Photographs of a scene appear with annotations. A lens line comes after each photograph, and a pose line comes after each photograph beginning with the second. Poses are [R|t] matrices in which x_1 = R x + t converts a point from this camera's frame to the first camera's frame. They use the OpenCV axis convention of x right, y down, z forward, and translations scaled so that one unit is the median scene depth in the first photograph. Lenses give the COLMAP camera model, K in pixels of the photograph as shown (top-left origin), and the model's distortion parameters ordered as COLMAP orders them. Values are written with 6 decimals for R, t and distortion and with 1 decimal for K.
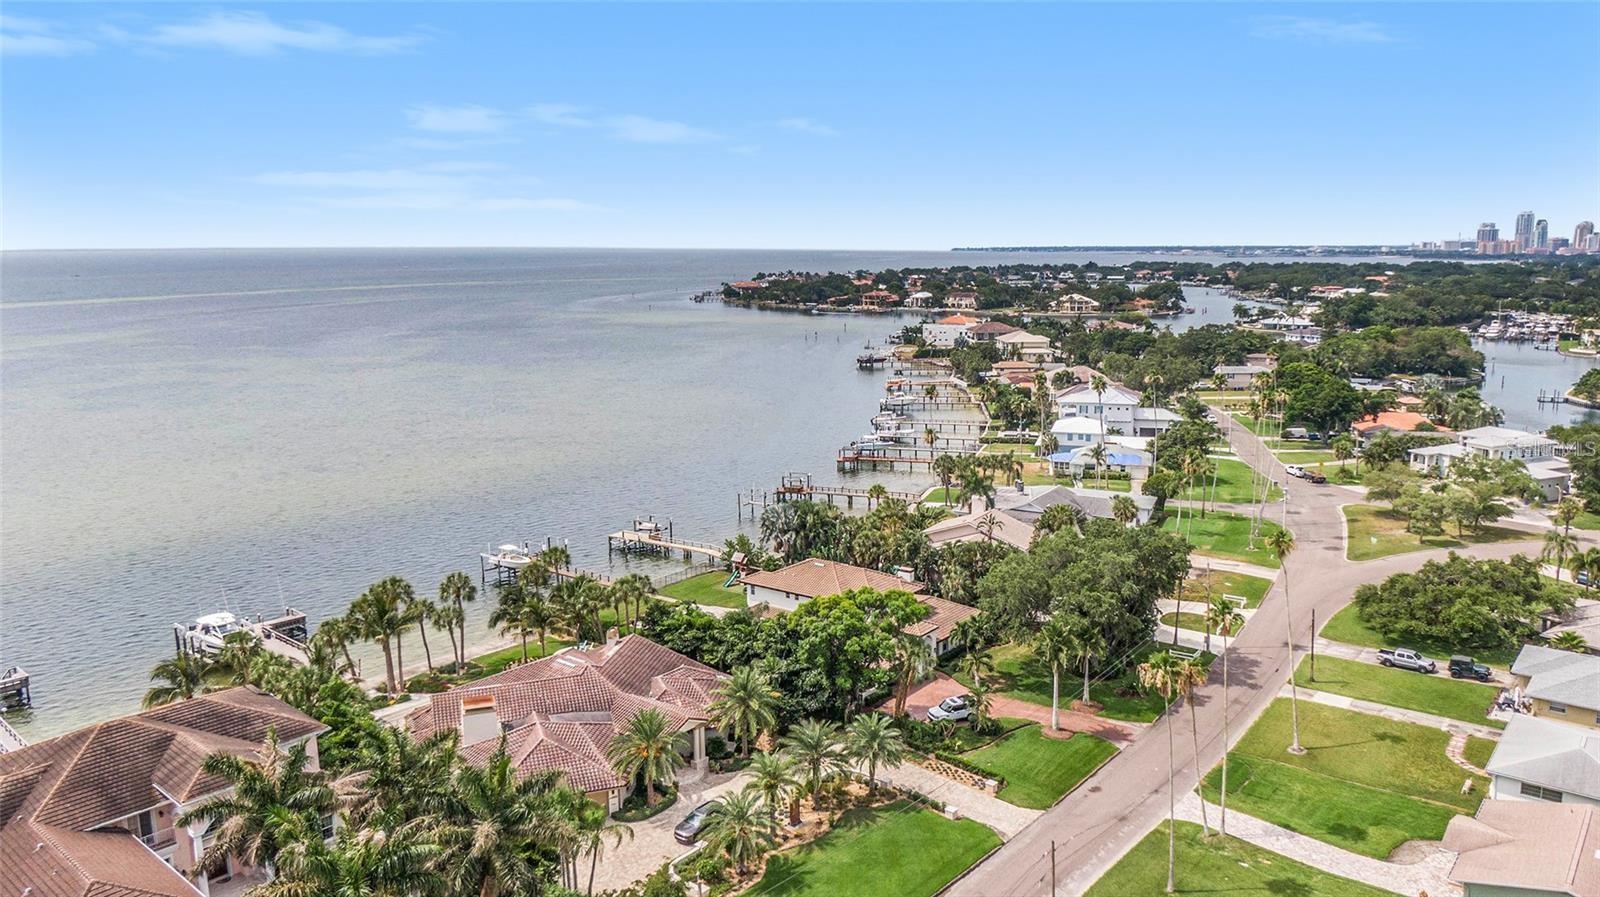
lens RADIAL K [[1127.2, 0, 798.1], [0, 1127.2, 440.3], [0, 0, 1]] dist [-0.003929, -0.007760]
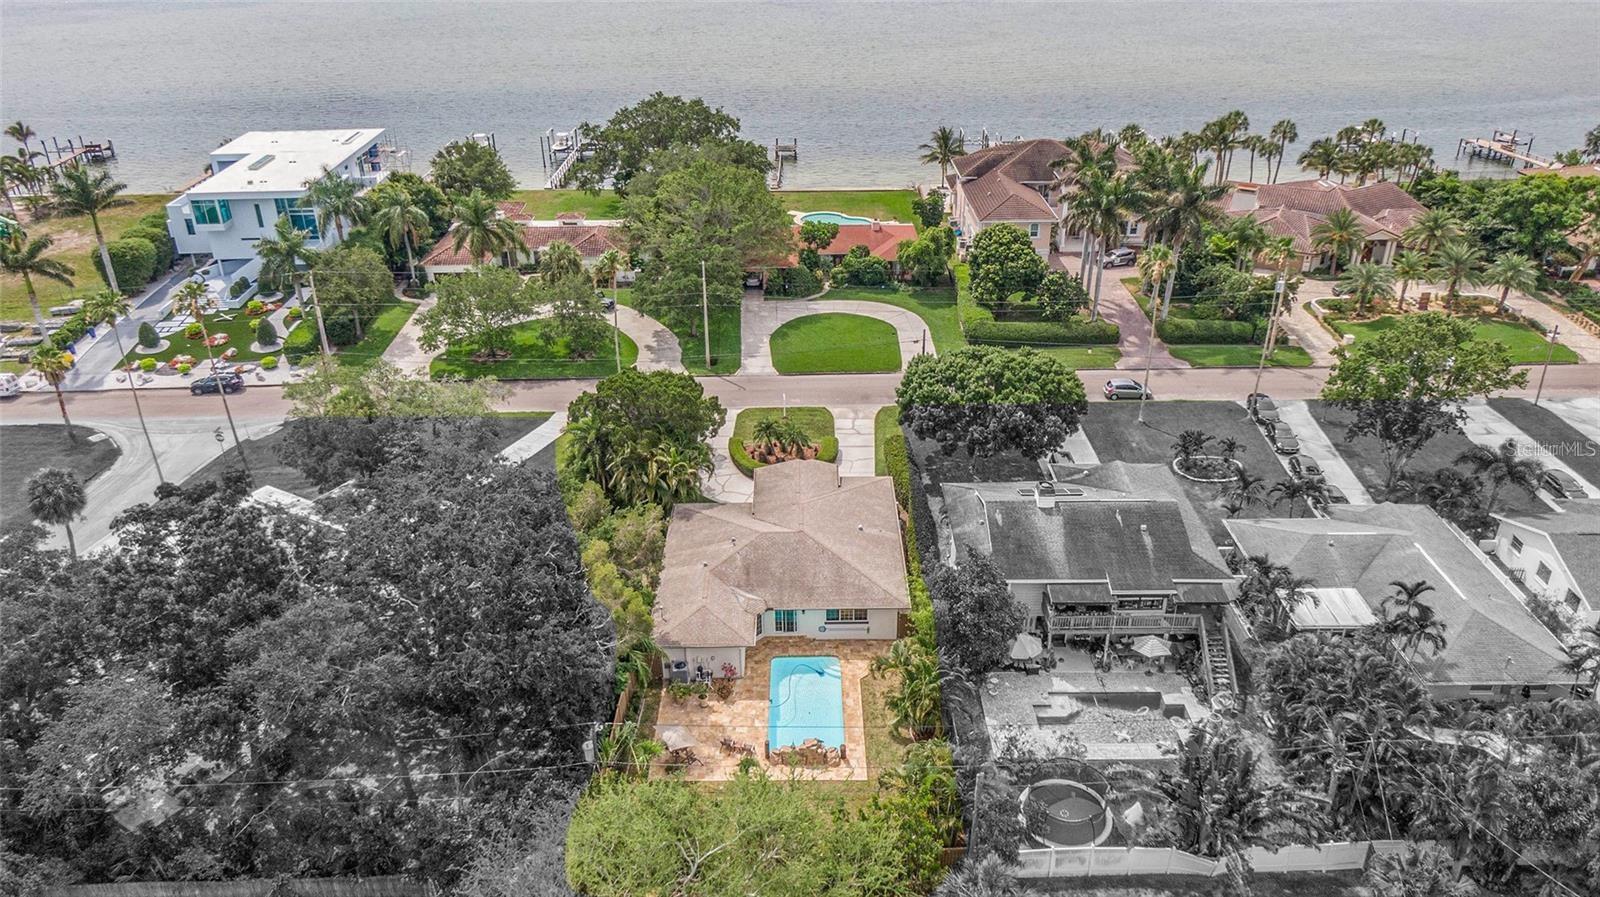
lens RADIAL K [[1135.2, 0, 800.8], [0, 1135.2, 446.3], [0, 0, 1]] dist [-0.002495, 0.000375]
pose [[0.651907, 0.349485, -0.672962, 0.403803], [-0.128211, 0.925485, 0.356425, 0.073031], [0.747382, -0.146075, 0.648138, -0.423402]]
